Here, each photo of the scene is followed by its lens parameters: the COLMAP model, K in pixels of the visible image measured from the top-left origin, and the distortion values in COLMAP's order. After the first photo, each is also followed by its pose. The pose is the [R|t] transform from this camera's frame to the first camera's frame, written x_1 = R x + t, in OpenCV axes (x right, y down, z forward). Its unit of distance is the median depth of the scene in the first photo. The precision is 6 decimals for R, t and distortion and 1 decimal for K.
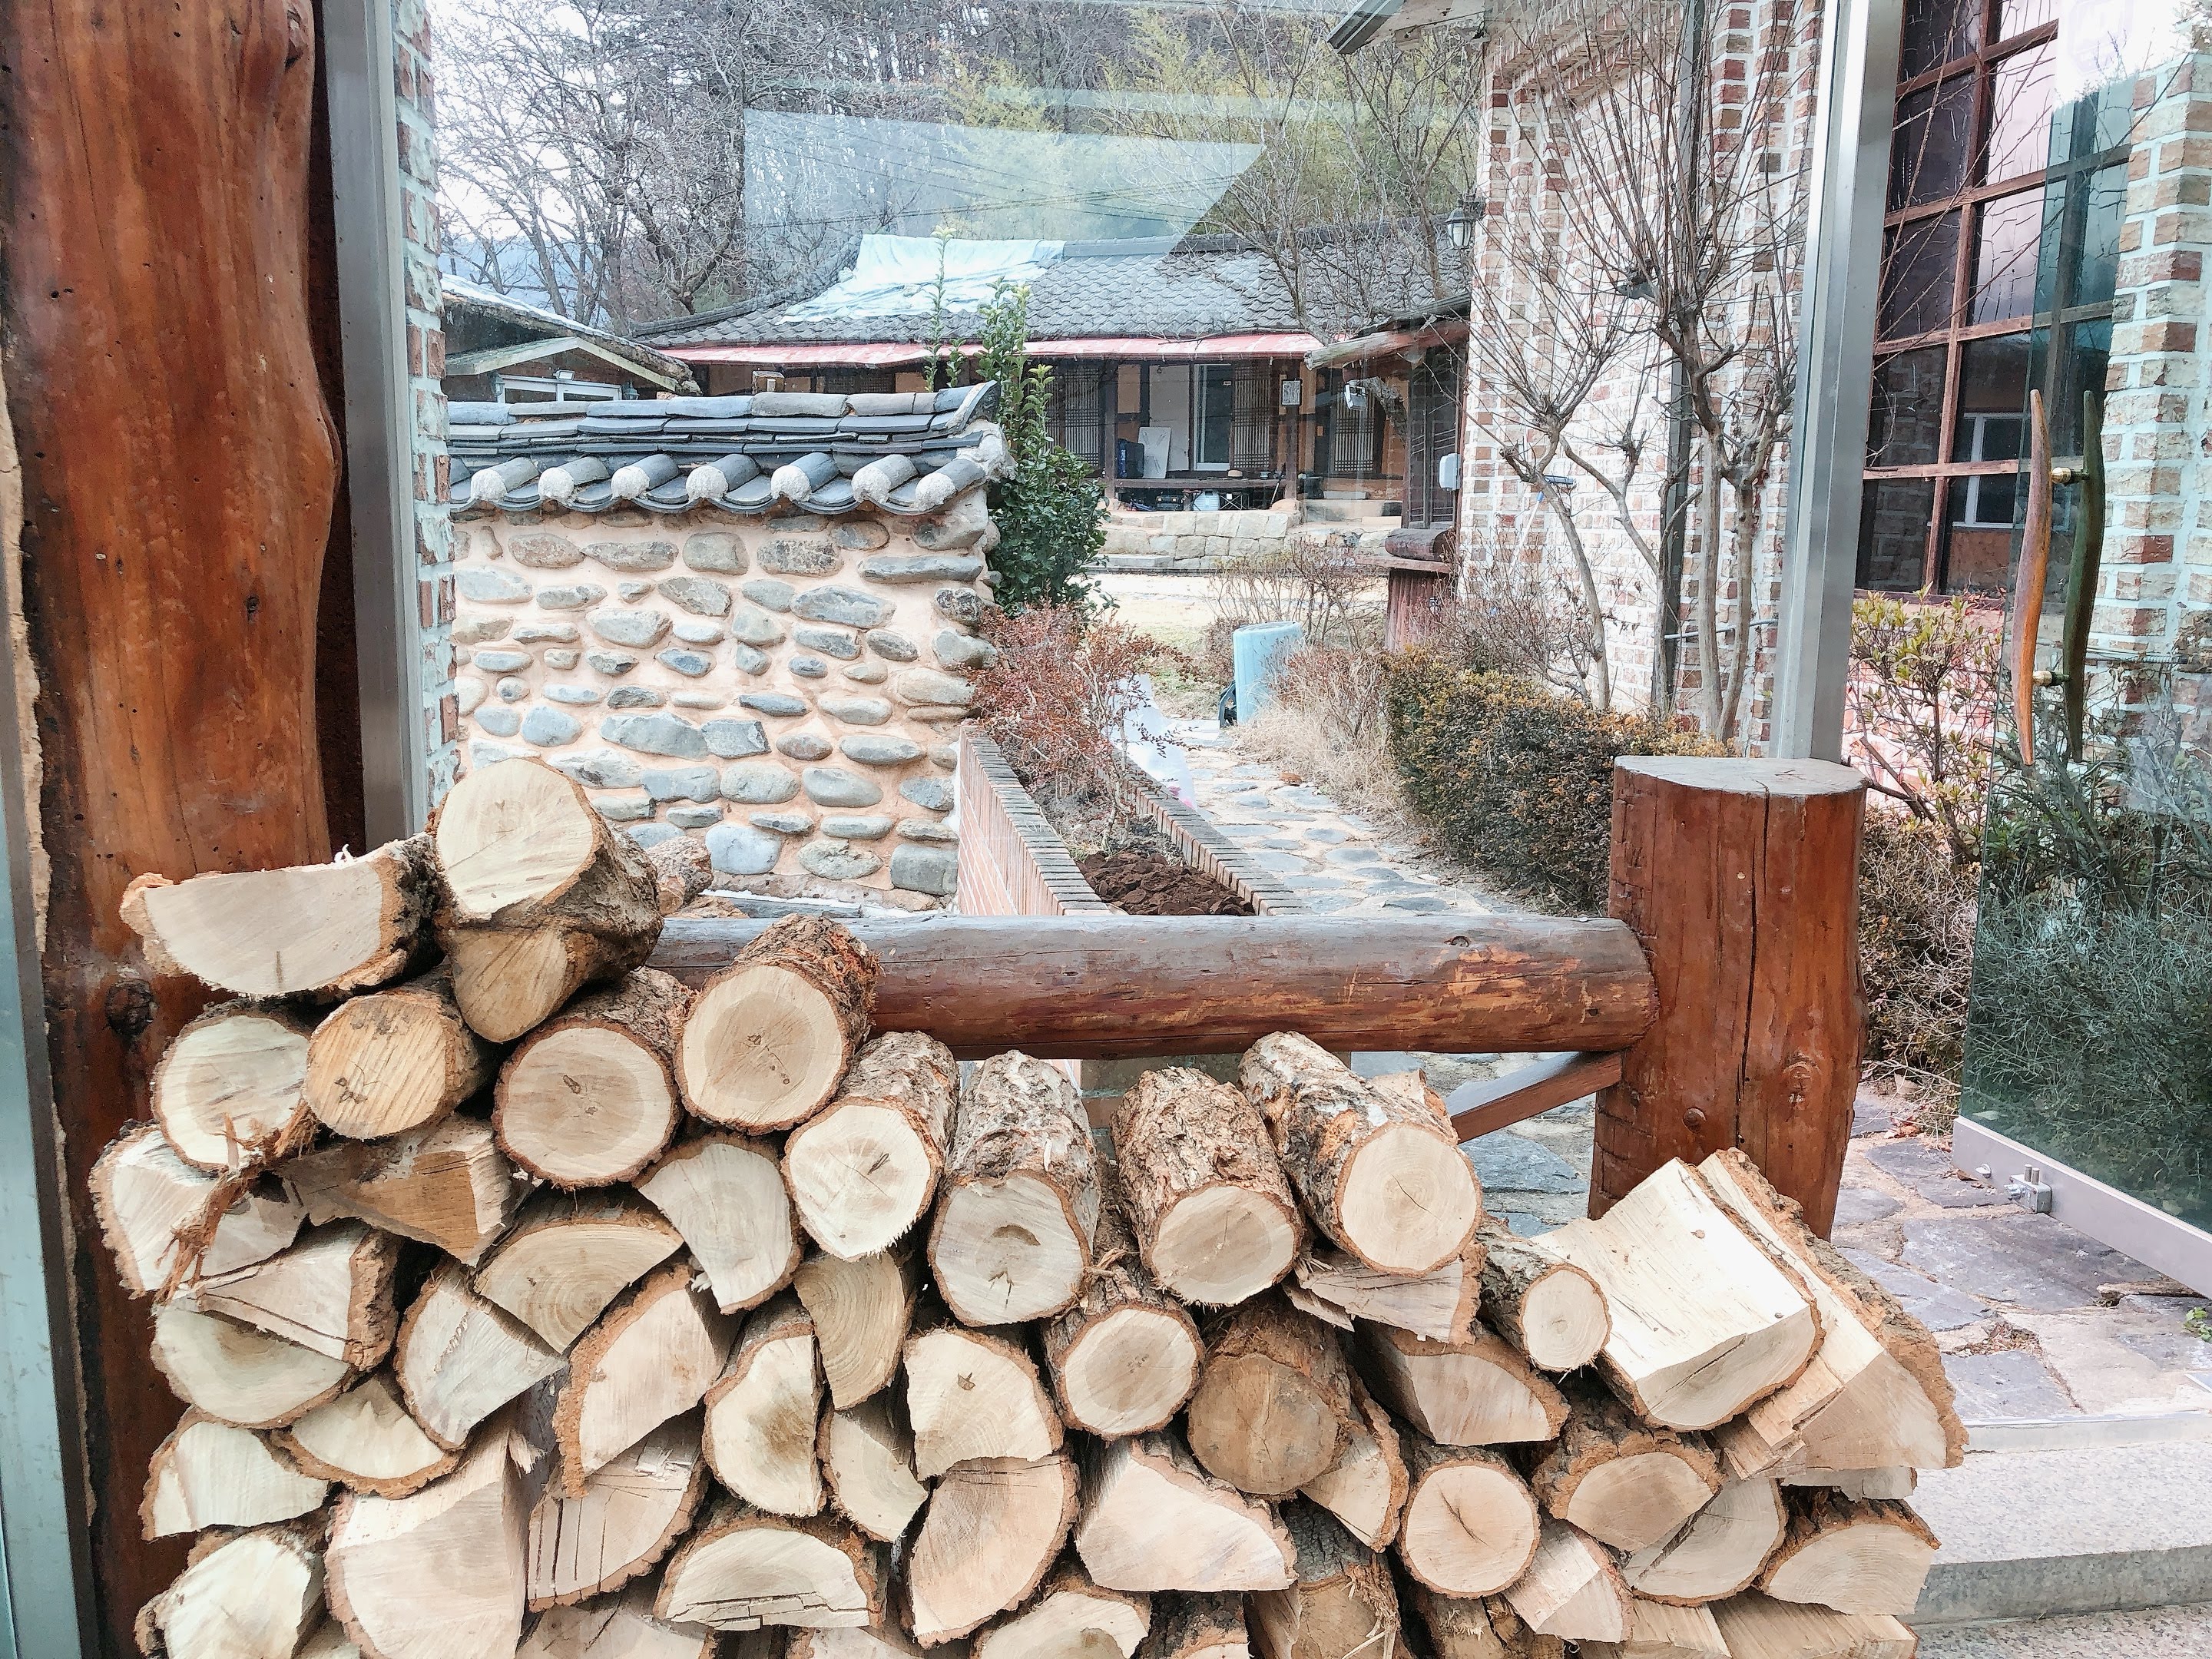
lens RADIAL K [[1784.6, 0, 1110.5], [0, 1784.6, 848.5], [0, 0, 1]] dist [0.002901, -0.005963]
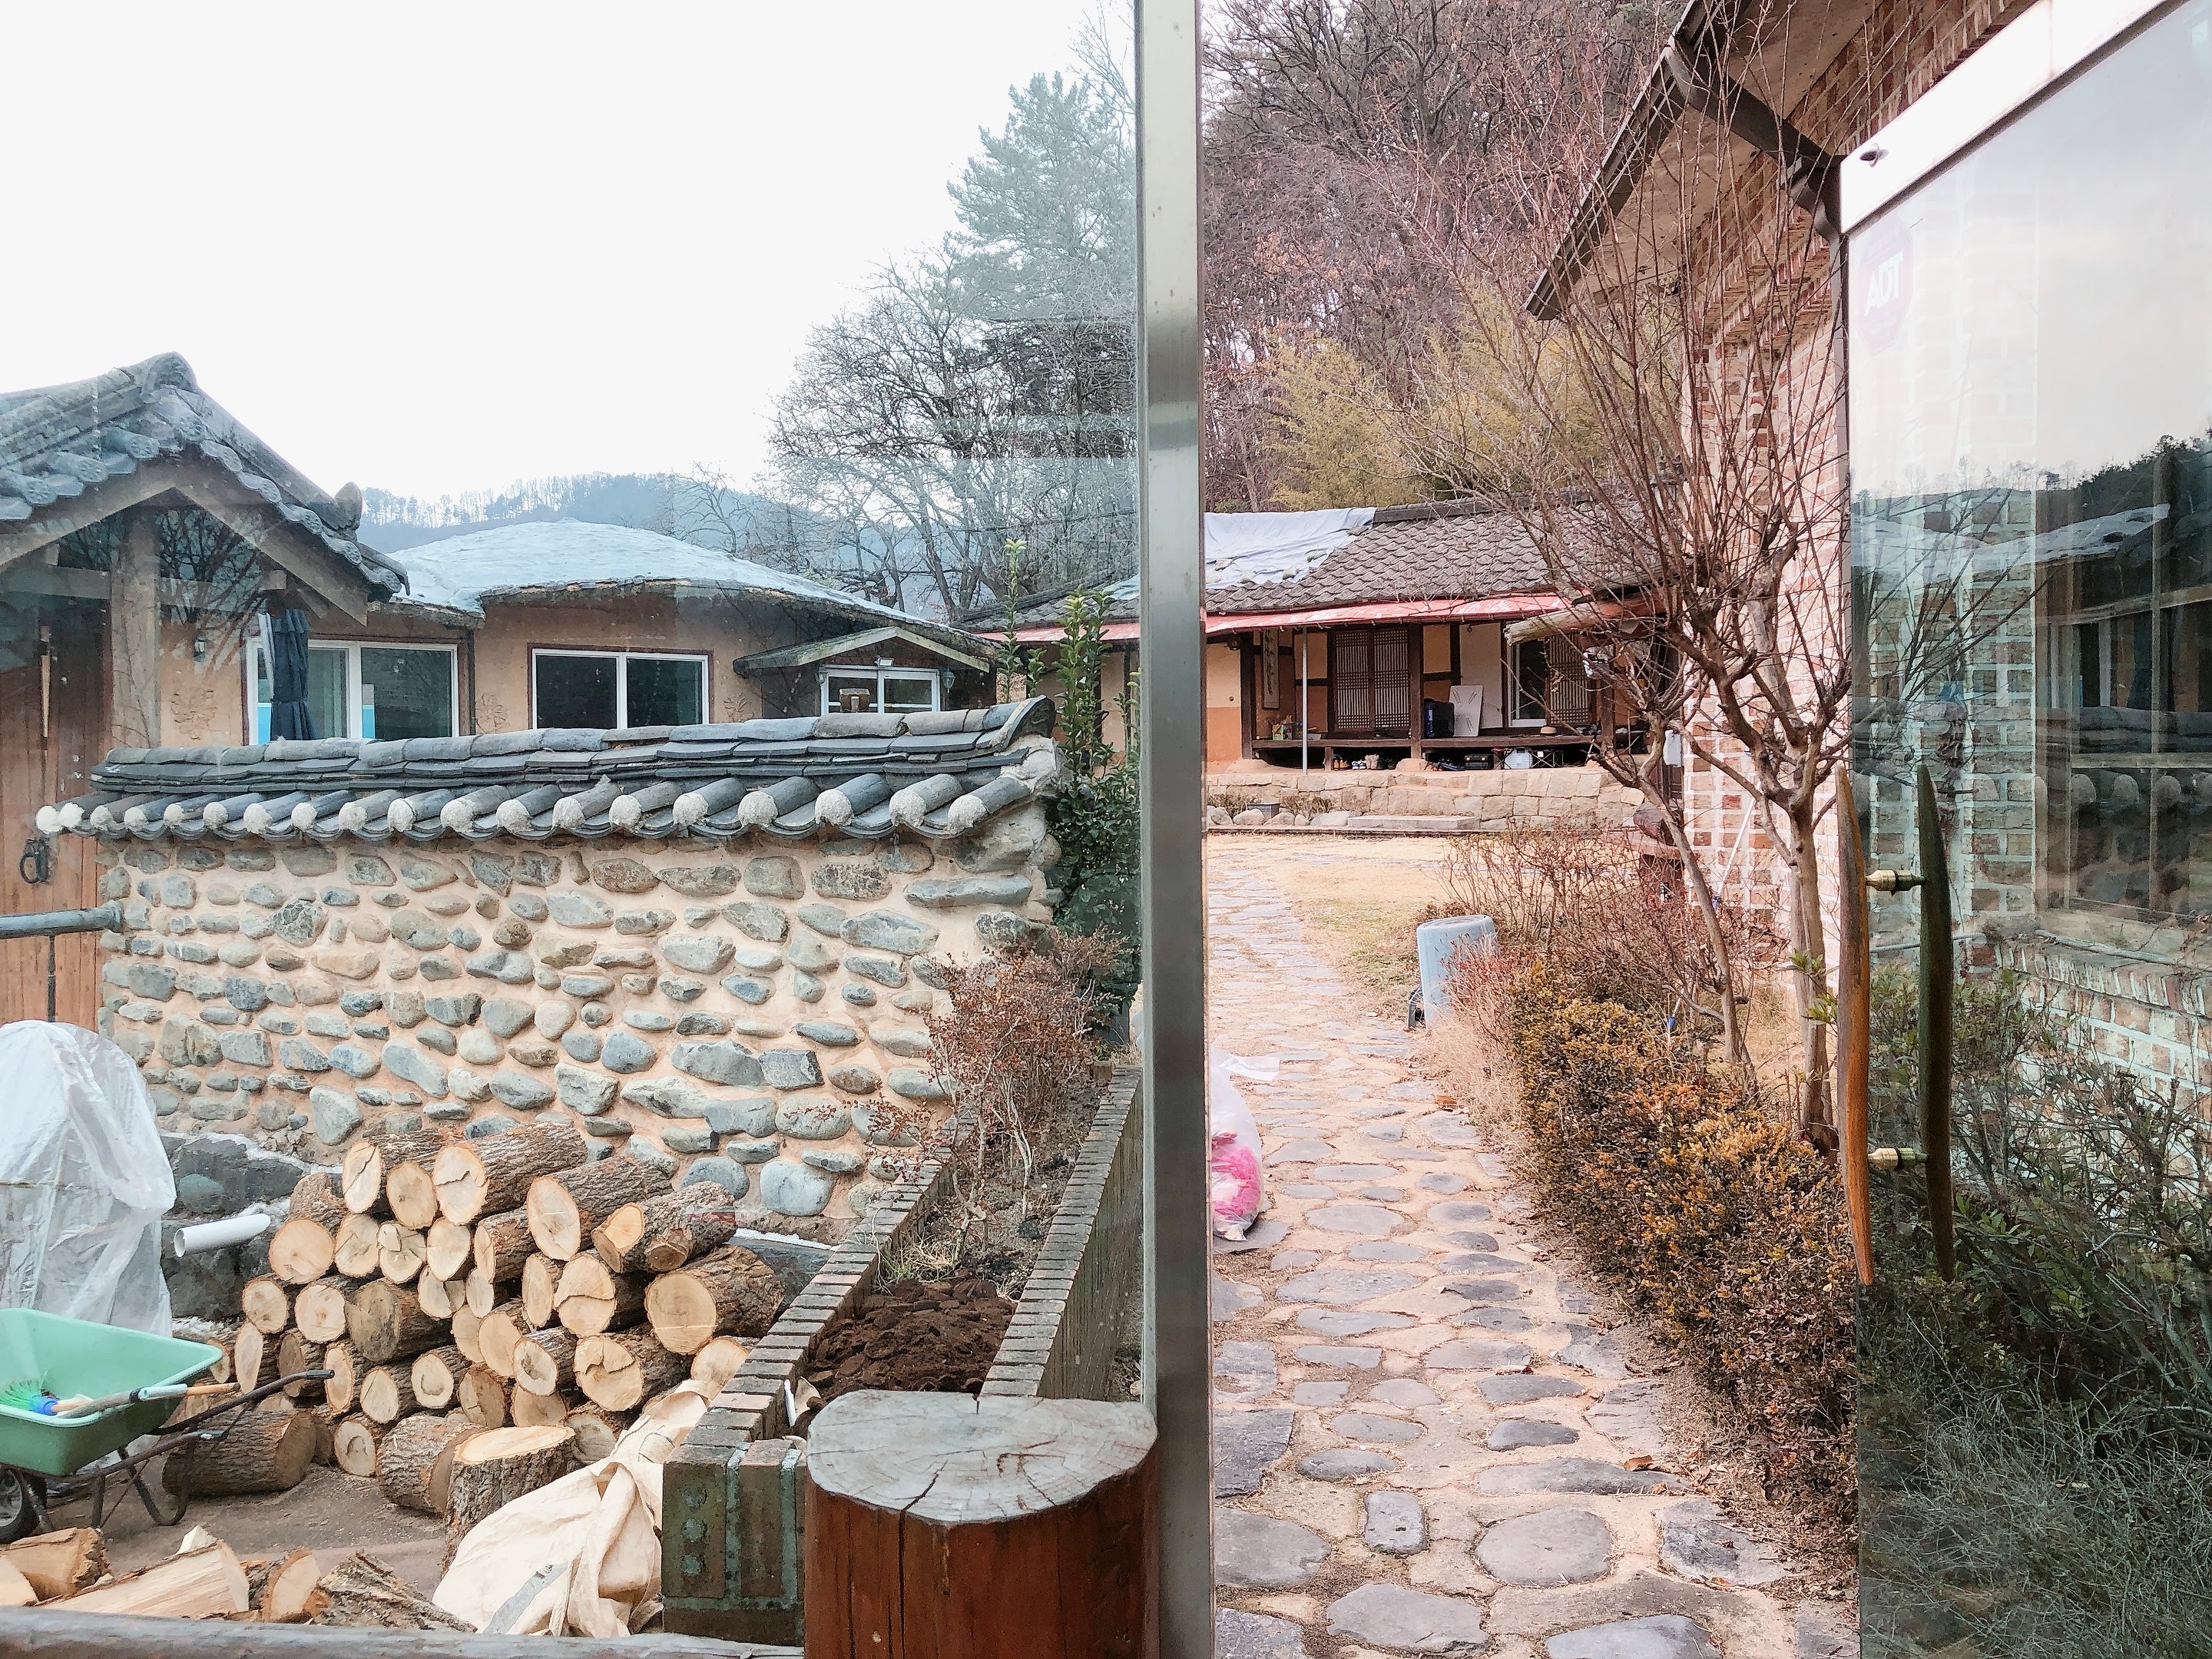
lens RADIAL K [[1784.6, 0, 1099.9], [0, 1784.6, 811.7], [0, 0, 1]] dist [0.002901, -0.005963]
pose [[0.976372, -0.025796, -0.214550, 0.158165], [-0.008570, 0.987446, -0.157725, -0.048460], [0.215925, 0.155837, 0.963894, 0.096796]]
